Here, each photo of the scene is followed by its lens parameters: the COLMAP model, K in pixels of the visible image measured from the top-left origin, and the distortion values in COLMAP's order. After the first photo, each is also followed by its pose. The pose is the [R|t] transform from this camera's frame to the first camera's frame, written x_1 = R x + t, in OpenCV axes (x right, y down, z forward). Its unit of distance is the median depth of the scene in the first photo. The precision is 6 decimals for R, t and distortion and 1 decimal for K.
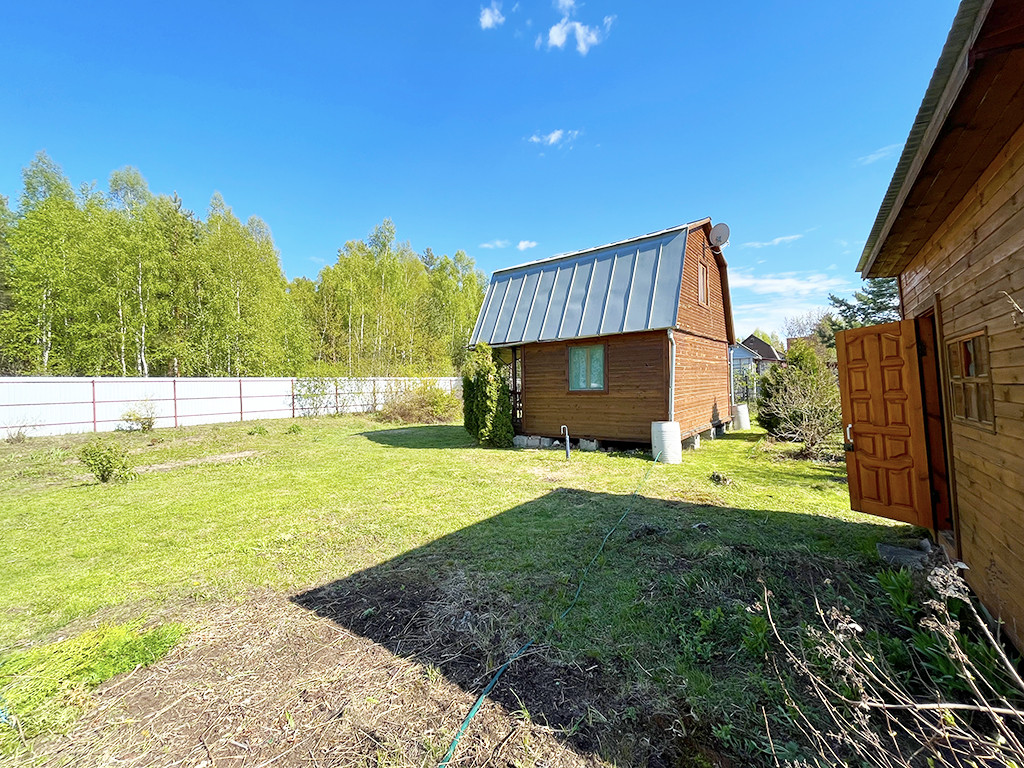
lens RADIAL K [[409.4, 0, 511.0], [0, 409.4, 379.5], [0, 0, 1]] dist [-0.009830, -0.000207]
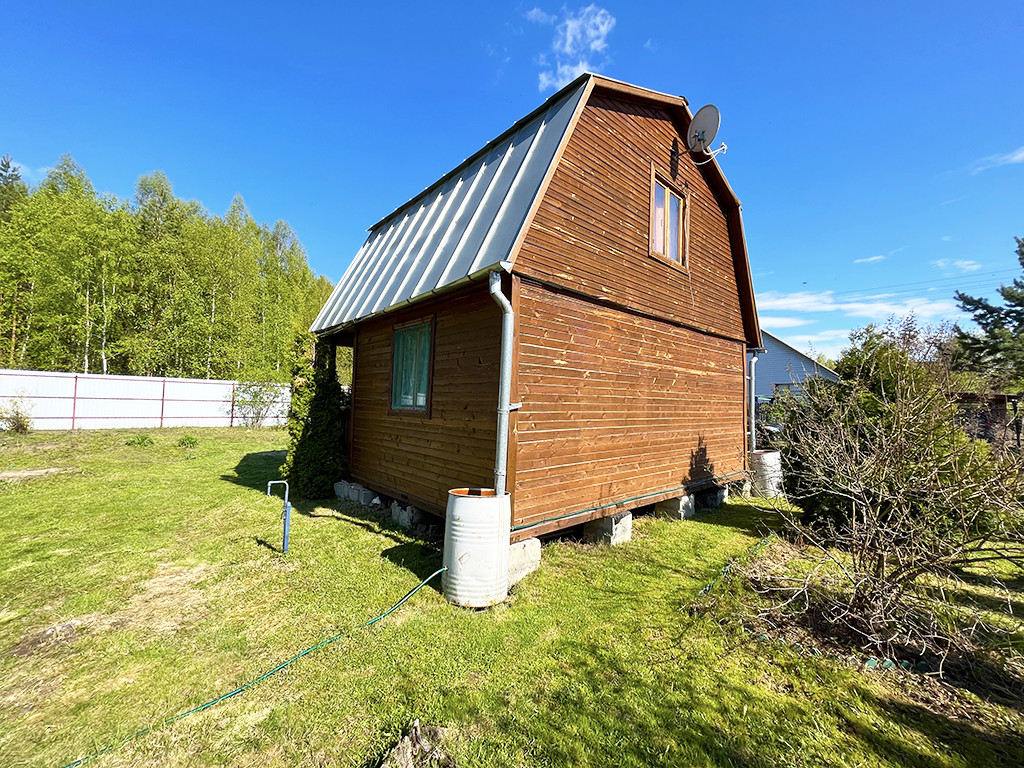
lens RADIAL K [[409.4, 0, 512.8], [0, 409.4, 383.3], [0, 0, 1]] dist [-0.009830, -0.000207]
pose [[0.984022, 0.041334, -0.173183, 0.221523], [-0.047904, 0.998276, -0.033926, 0.001746], [0.171482, 0.041680, 0.984305, 0.270090]]
